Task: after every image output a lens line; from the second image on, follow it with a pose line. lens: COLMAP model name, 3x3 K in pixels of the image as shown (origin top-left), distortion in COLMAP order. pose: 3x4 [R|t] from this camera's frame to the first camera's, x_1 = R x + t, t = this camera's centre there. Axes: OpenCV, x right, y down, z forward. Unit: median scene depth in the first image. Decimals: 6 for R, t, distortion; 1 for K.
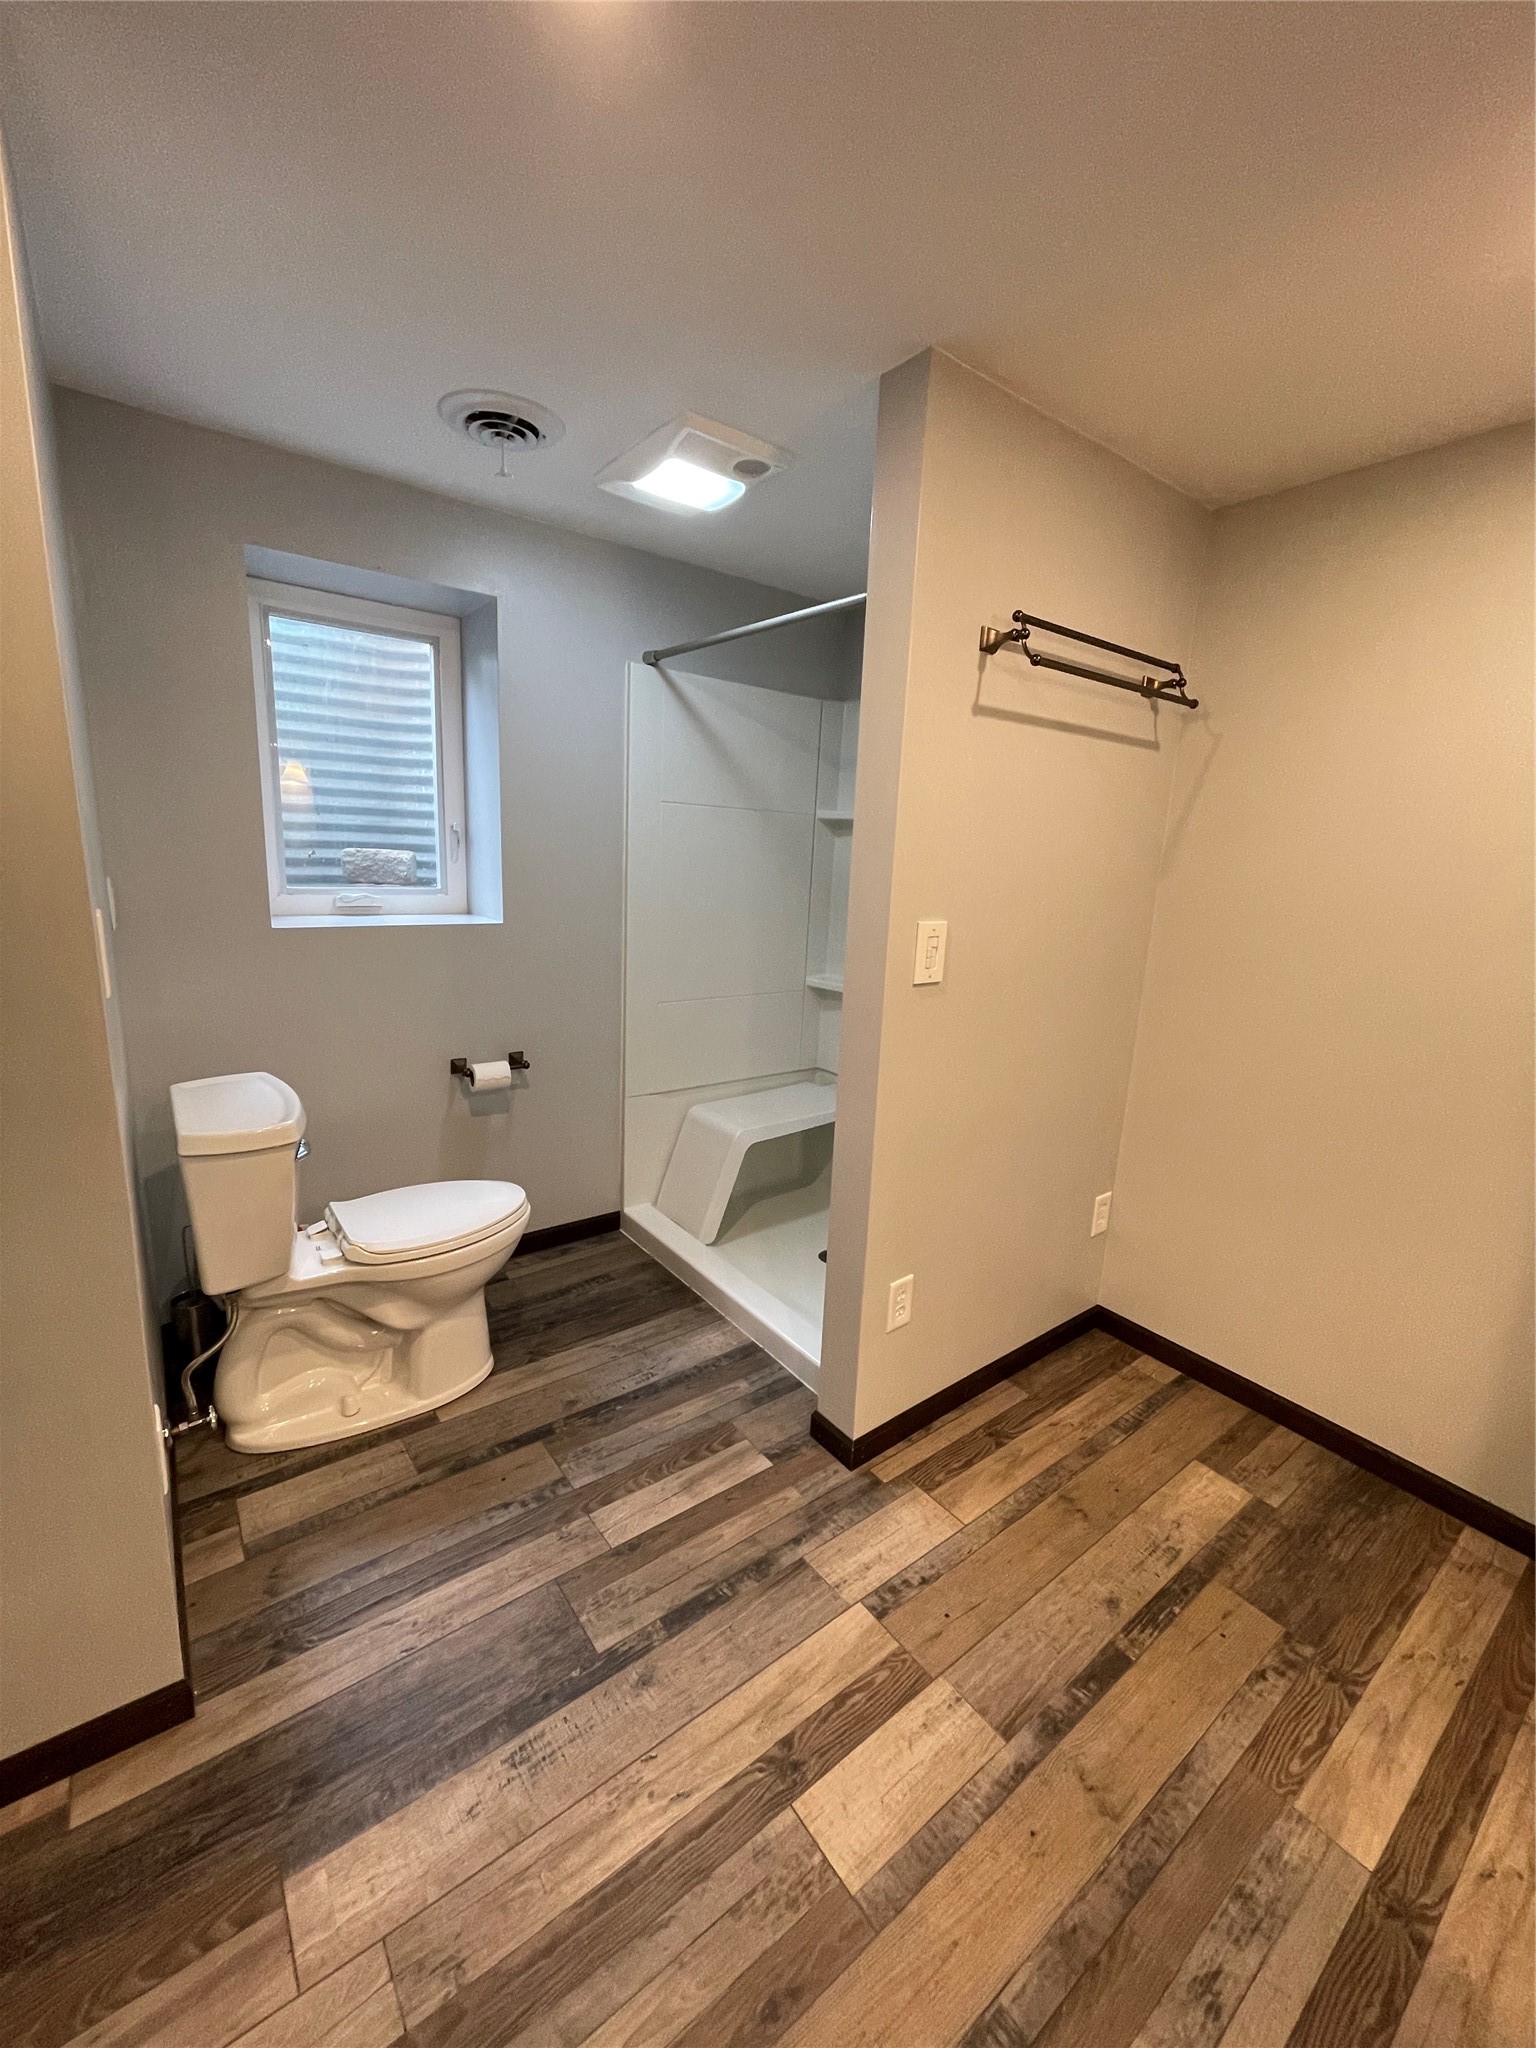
lens RADIAL K [[822.2, 0, 771.3], [0, 822.2, 1017.9], [0, 0, 1]] dist [-0.003078, 0.000220]
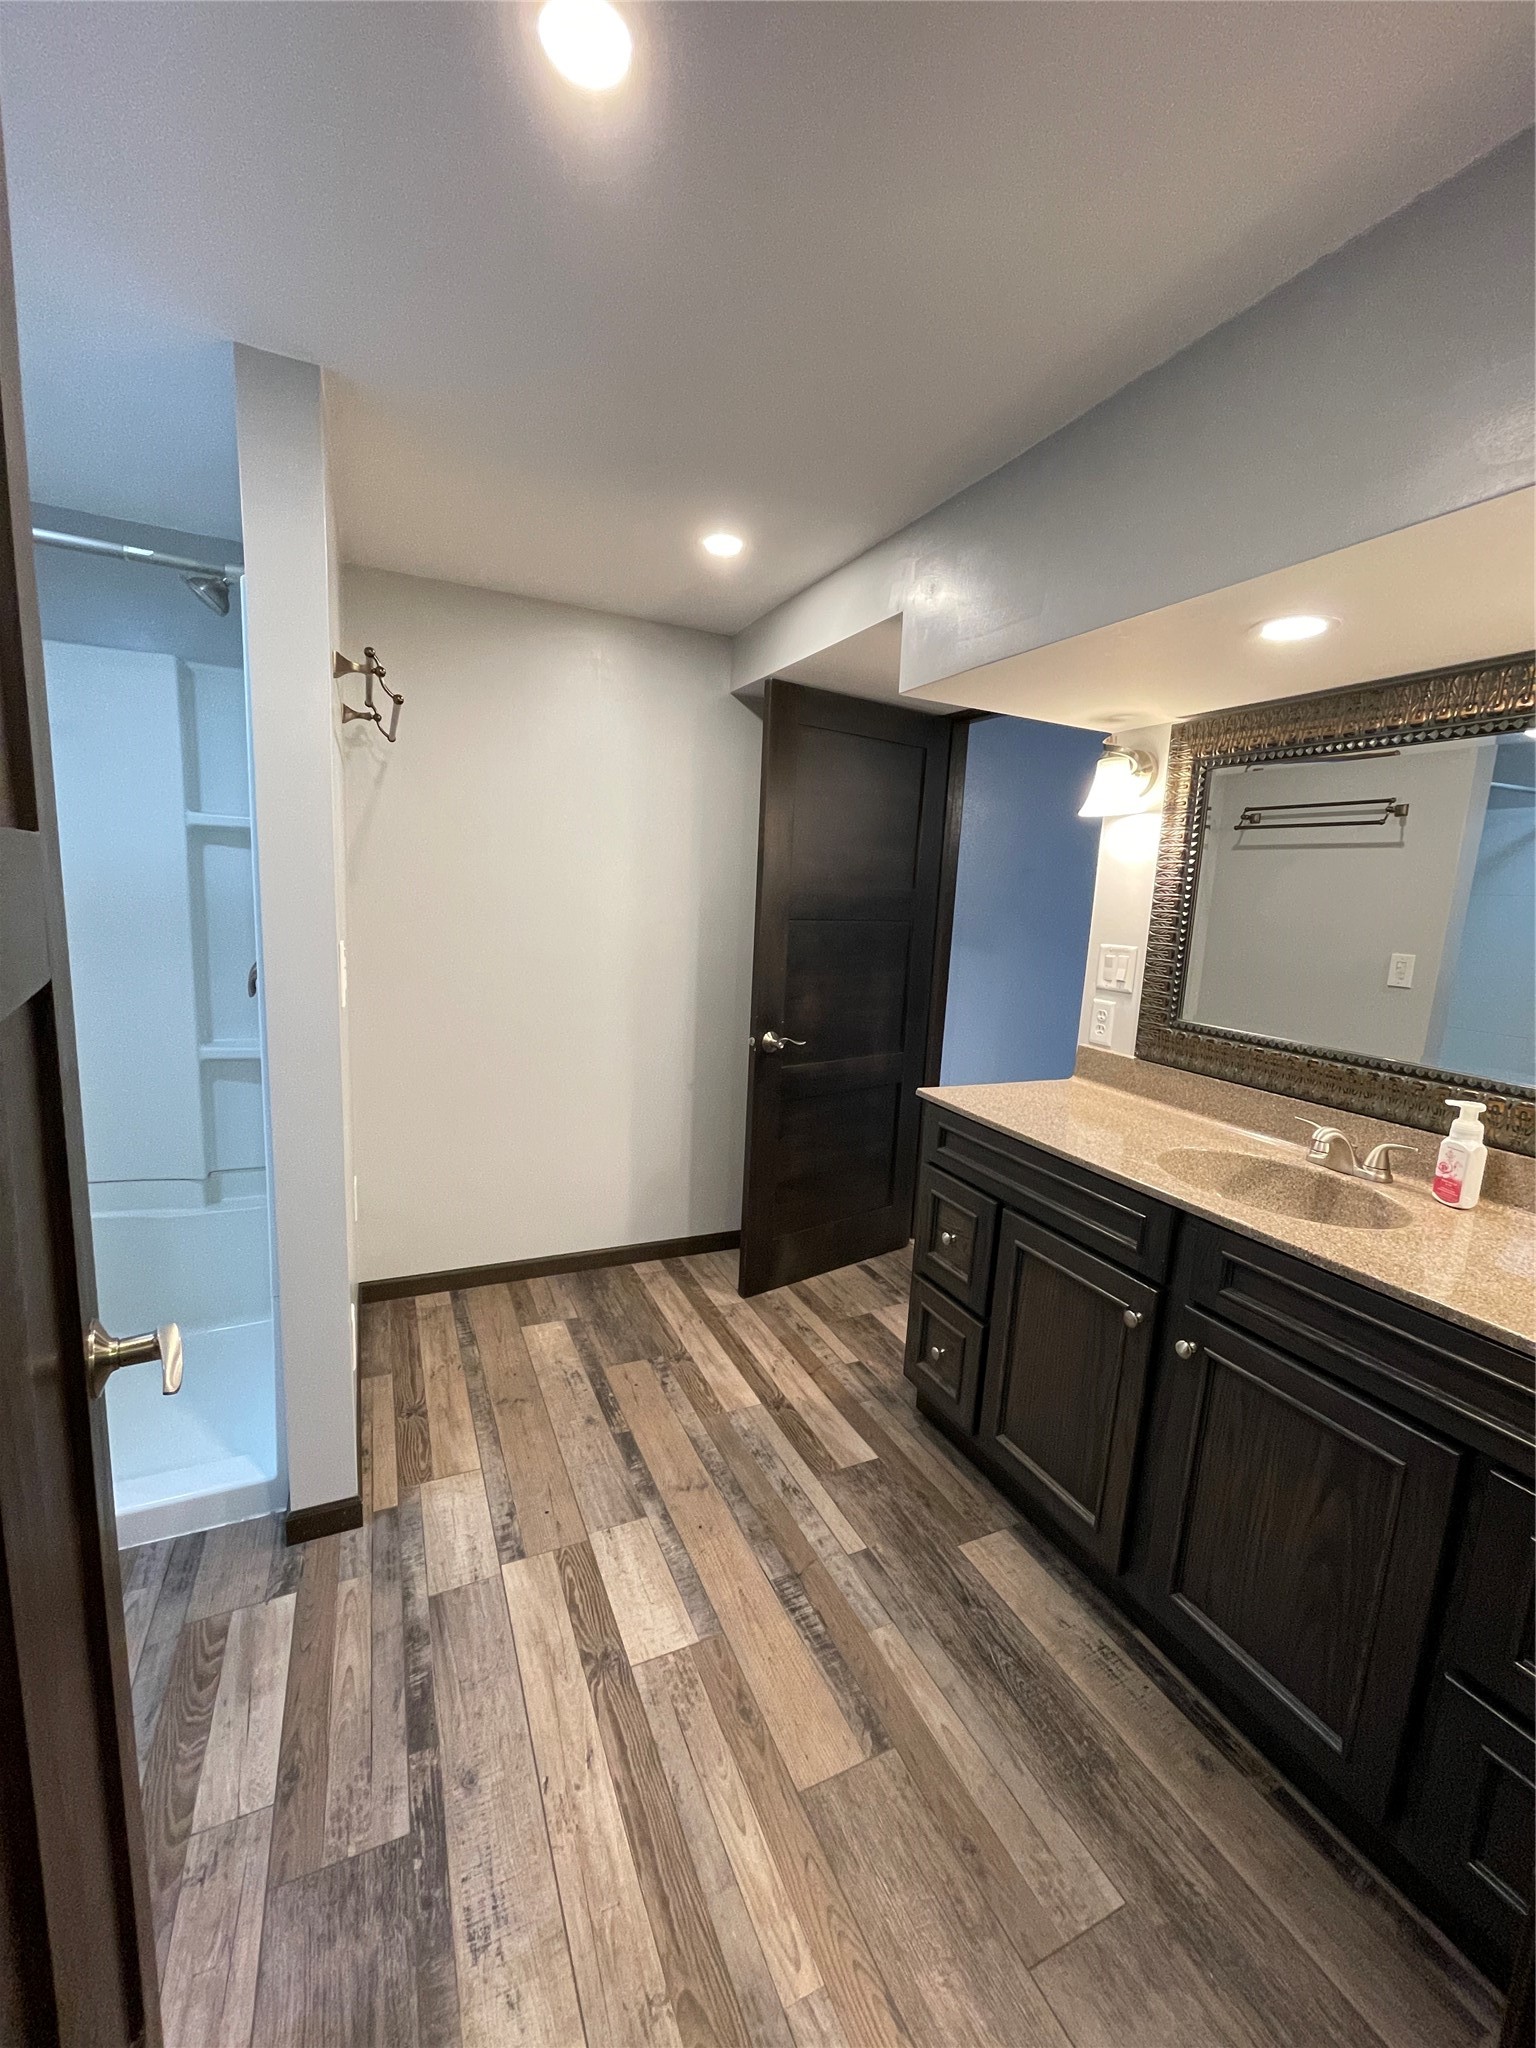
lens RADIAL K [[822.2, 0, 773.6], [0, 822.2, 1024.3], [0, 0, 1]] dist [-0.003078, 0.000220]
pose [[0.200668, -0.189656, 0.961126, -0.769054], [0.149550, 0.975513, 0.161271, -0.117018], [-0.968177, 0.111374, 0.224117, 0.342484]]
